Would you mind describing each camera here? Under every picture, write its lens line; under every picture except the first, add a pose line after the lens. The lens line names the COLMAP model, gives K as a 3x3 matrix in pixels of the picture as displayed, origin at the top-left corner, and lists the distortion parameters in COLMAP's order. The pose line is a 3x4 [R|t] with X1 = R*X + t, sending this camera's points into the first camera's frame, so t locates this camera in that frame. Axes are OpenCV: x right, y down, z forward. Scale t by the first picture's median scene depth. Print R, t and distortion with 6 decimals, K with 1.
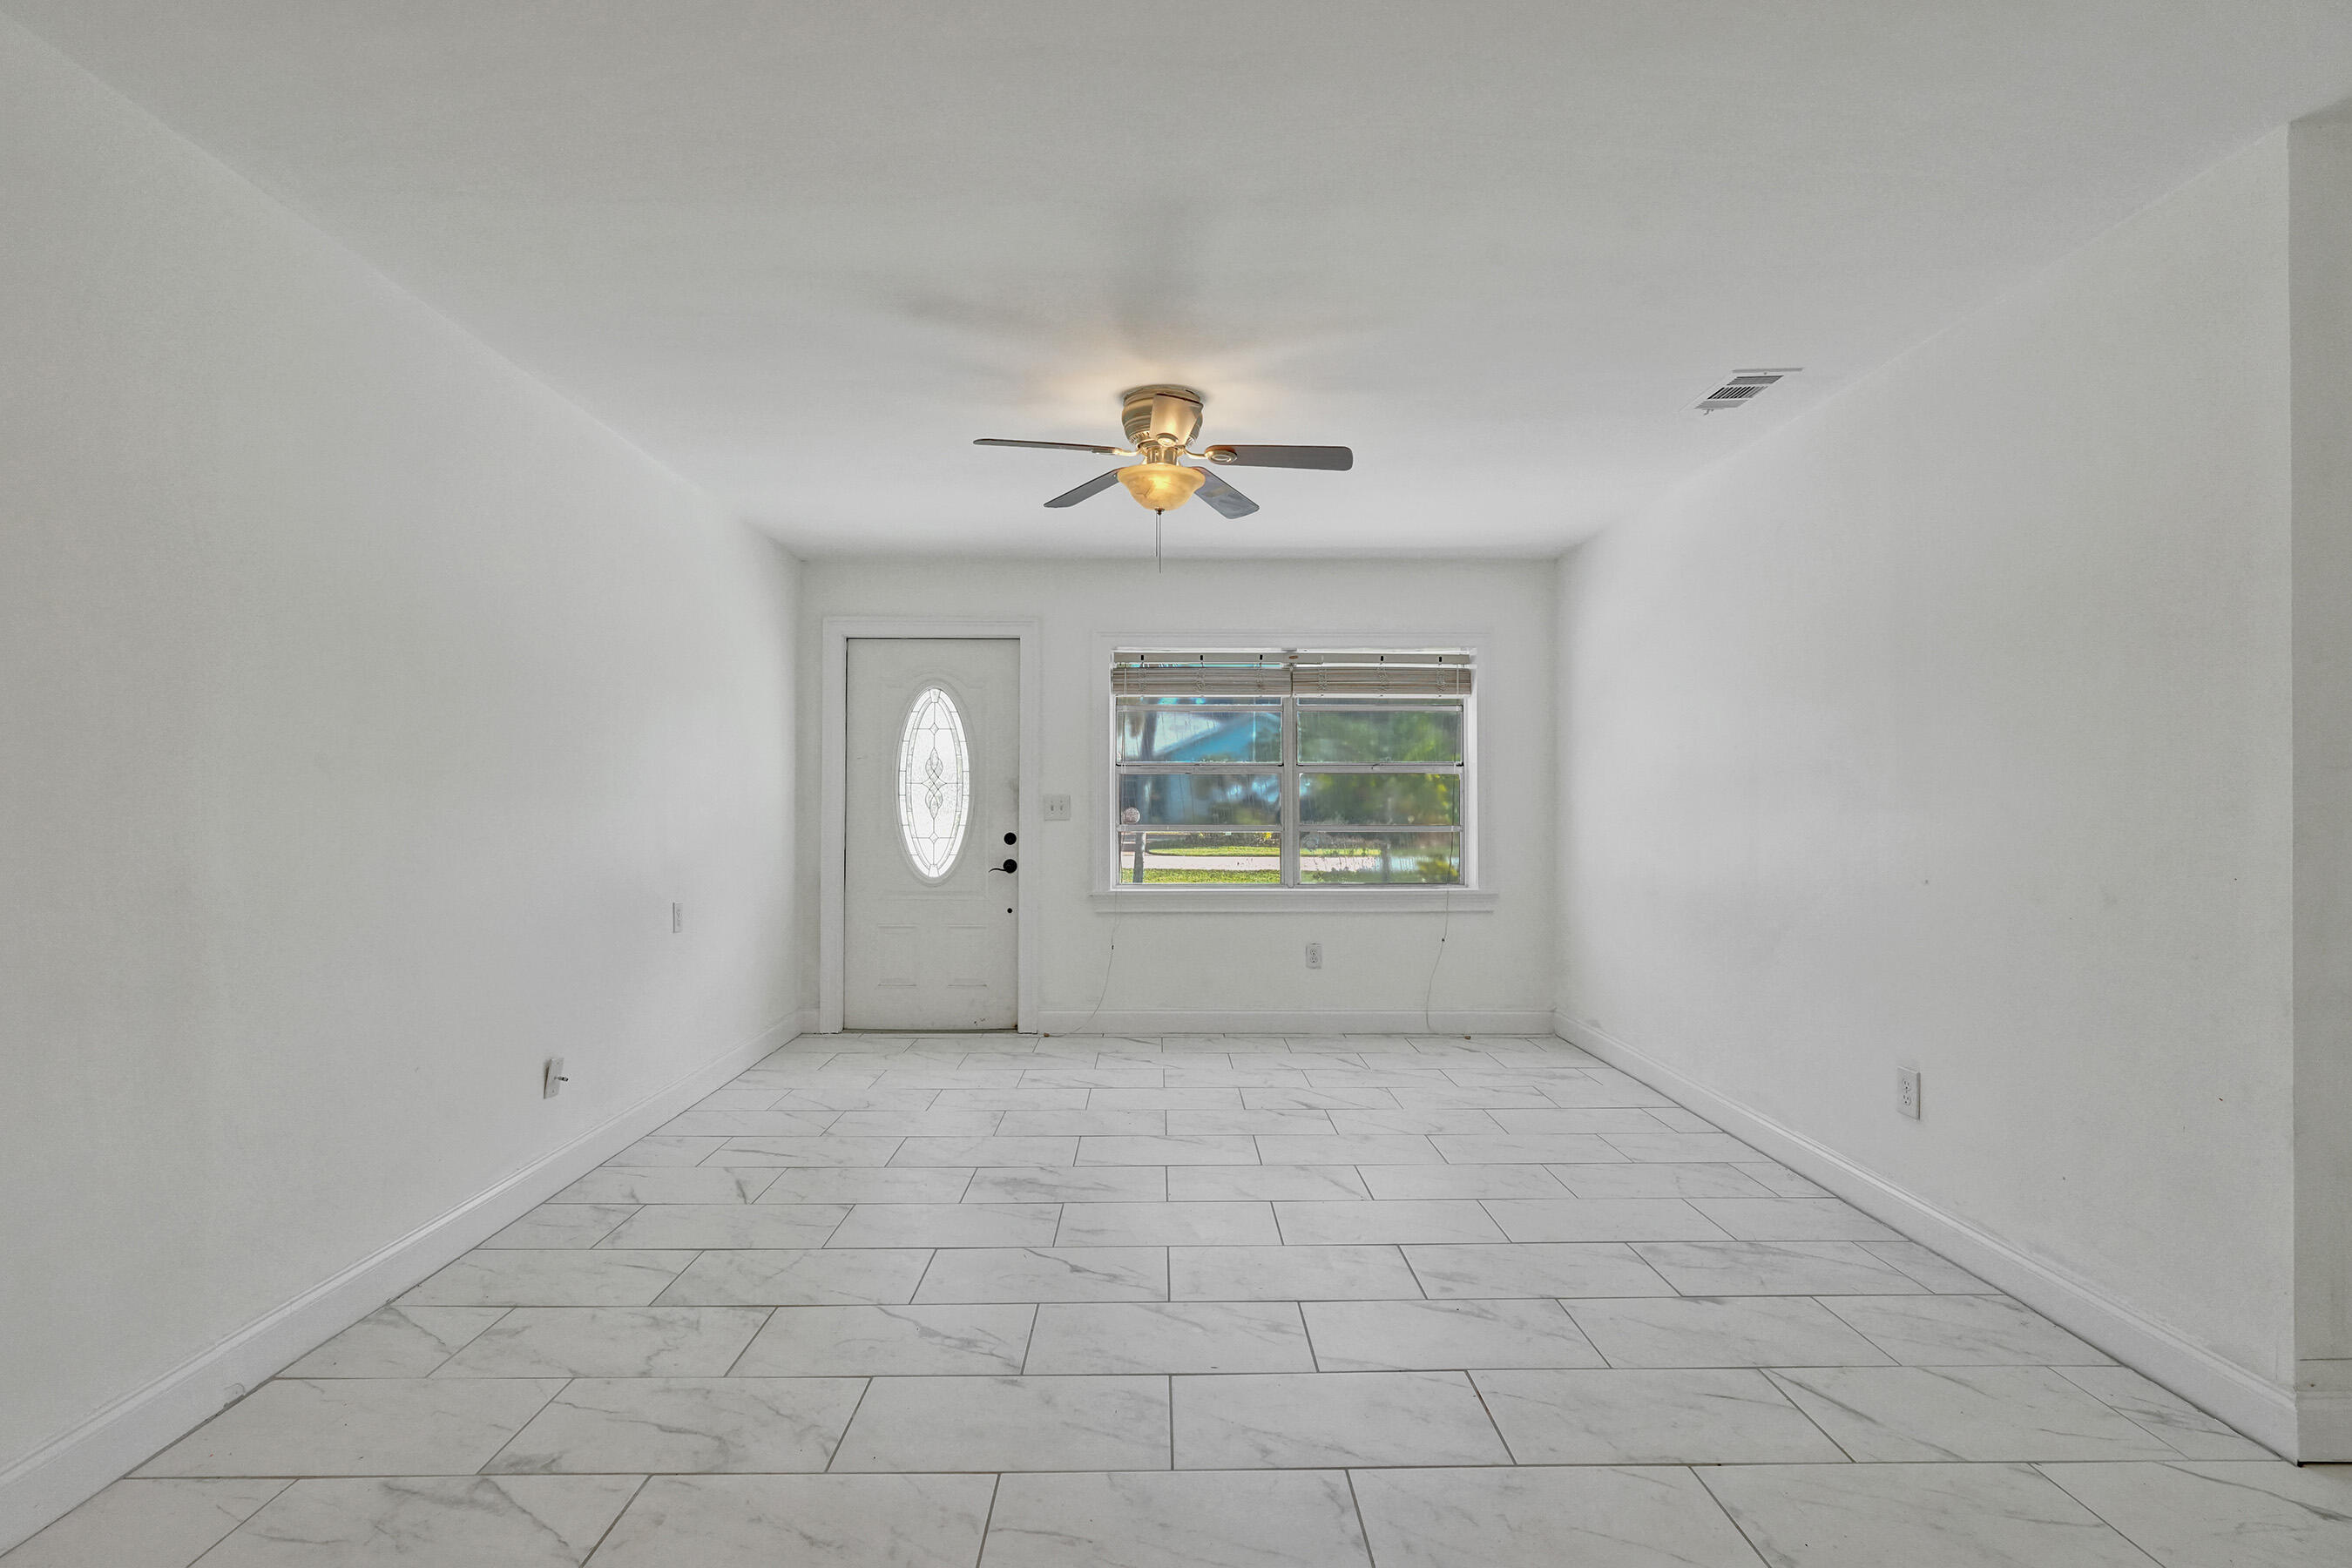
lens RADIAL K [[1052.4, 0, 1230.7], [0, 1052.4, 794.7], [0, 0, 1]] dist [-0.014898, 0.005997]
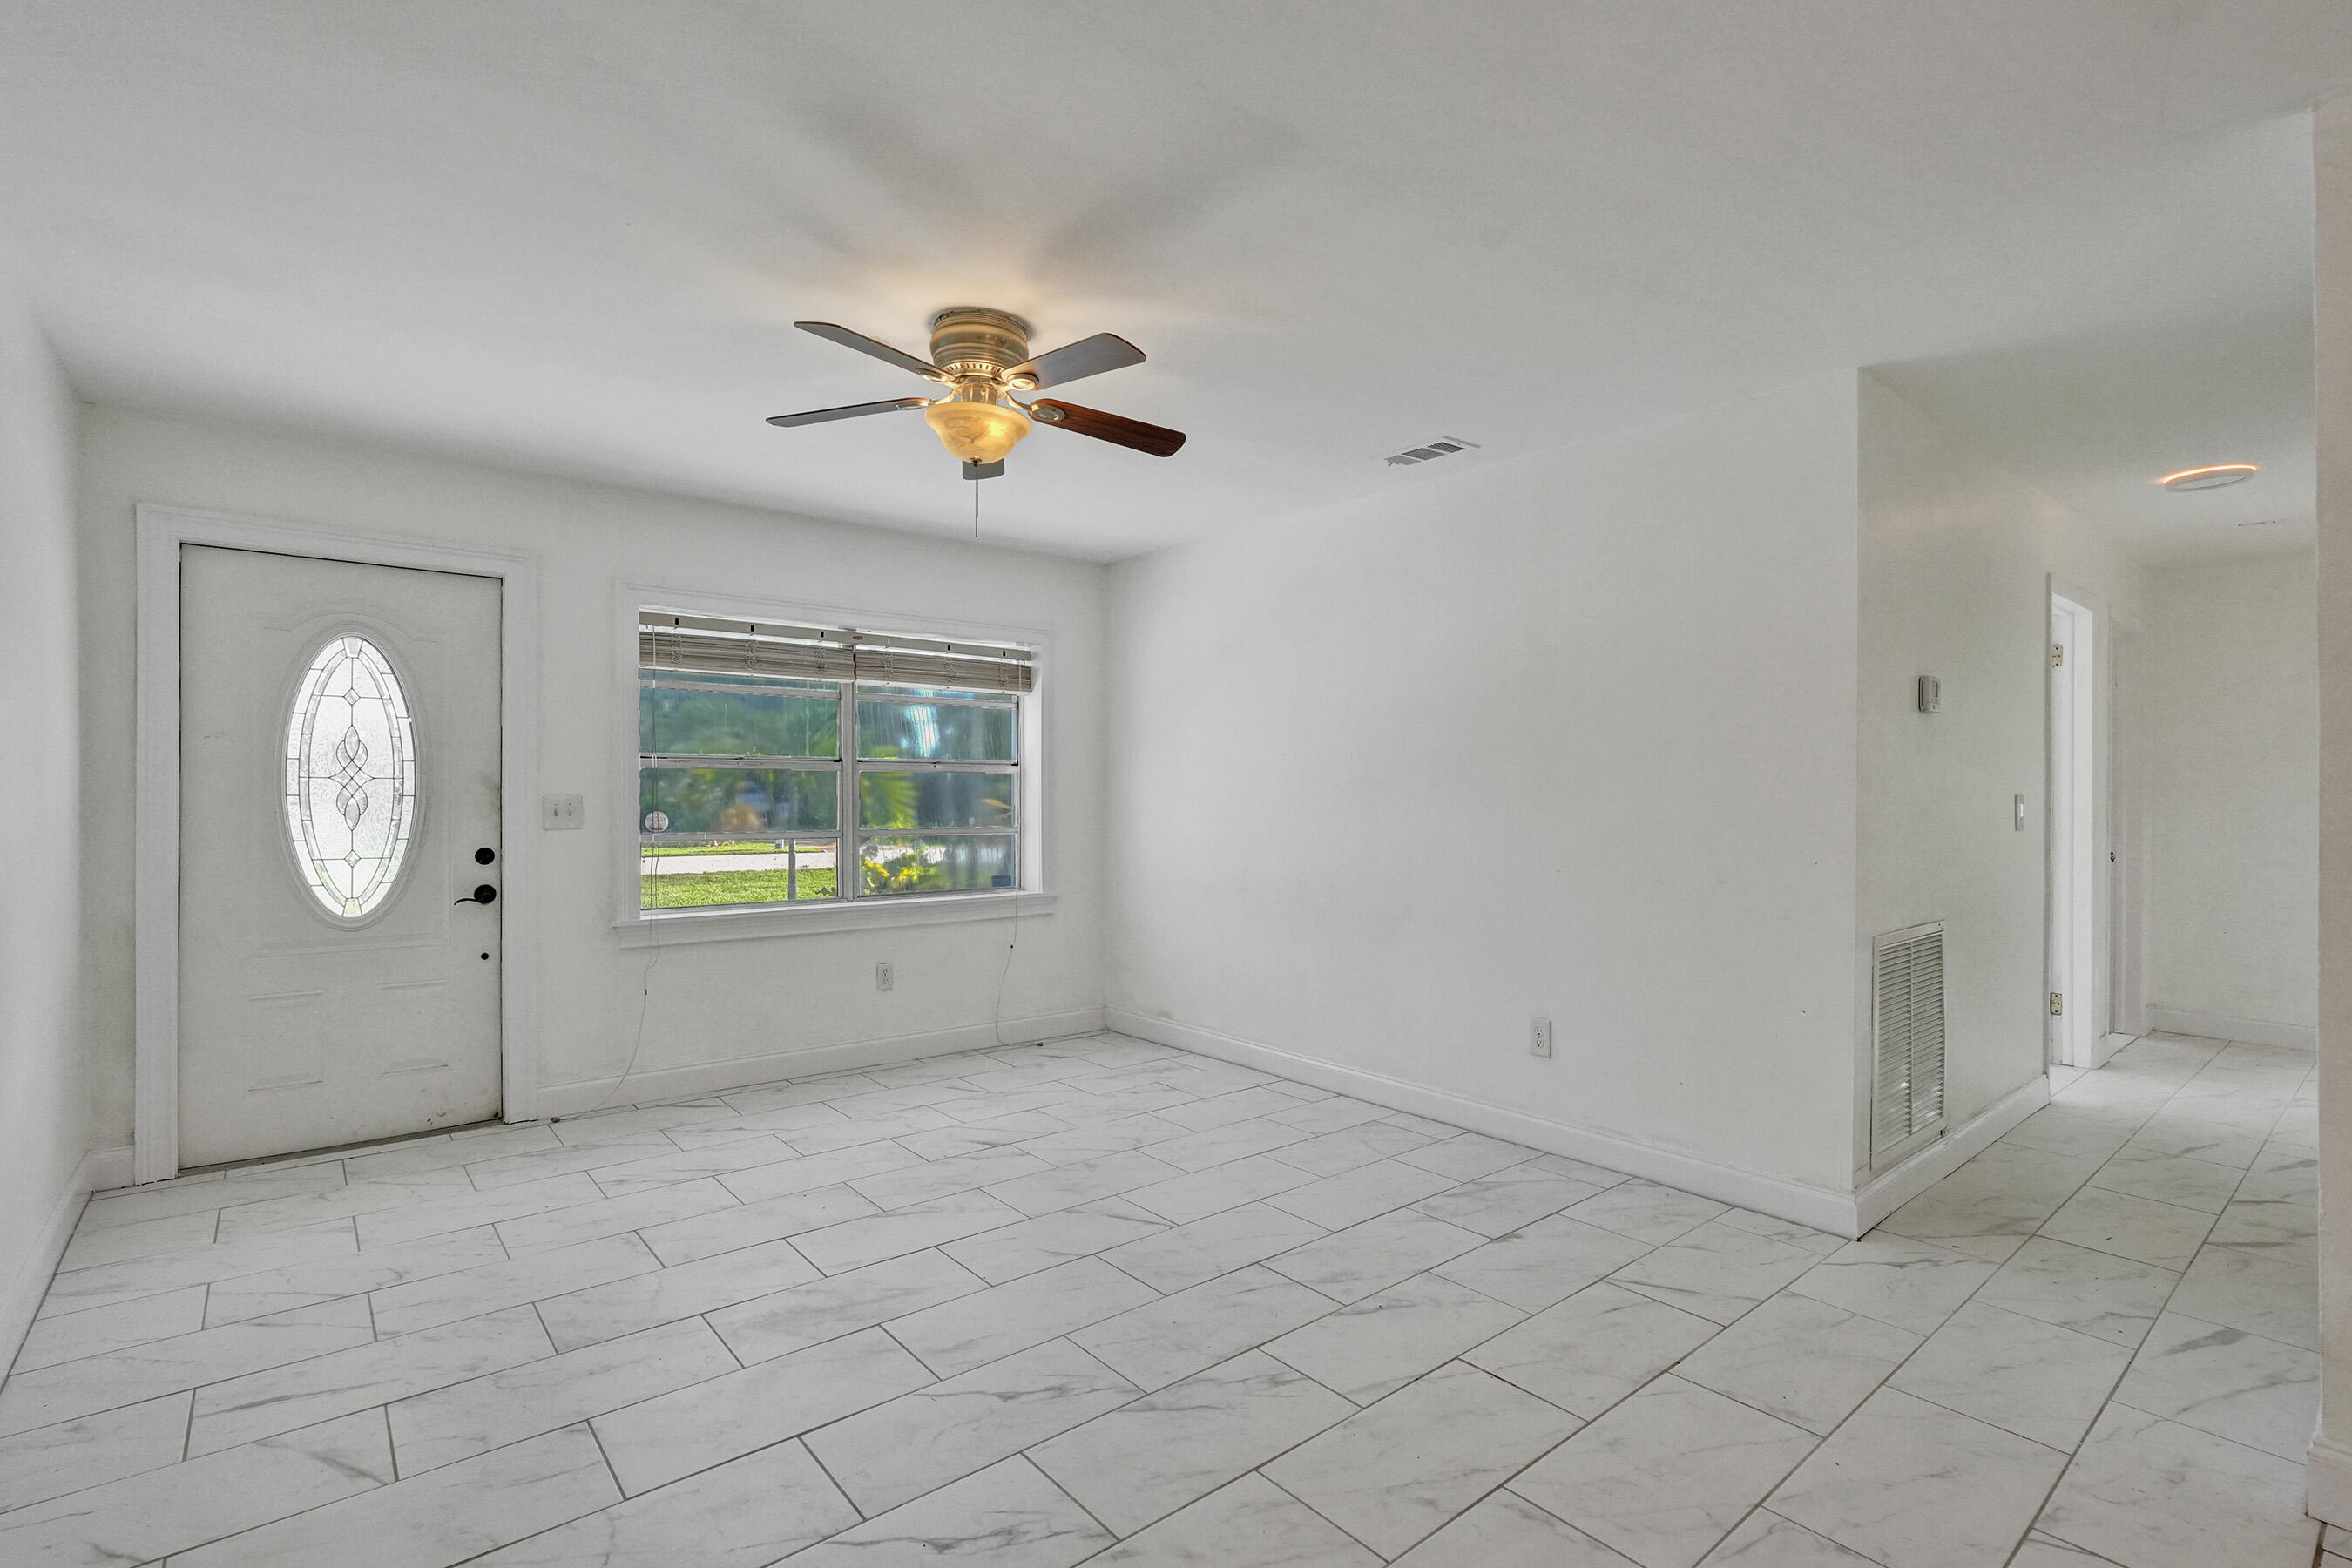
lens RADIAL K [[1052.4, 0, 1230.7], [0, 1052.4, 794.7], [0, 0, 1]] dist [-0.014898, 0.005997]
pose [[0.794329, 0.002790, 0.607482, -0.241783], [-0.006797, 0.999968, 0.004296, -0.006586], [-0.607450, -0.007541, 0.794322, 0.126349]]
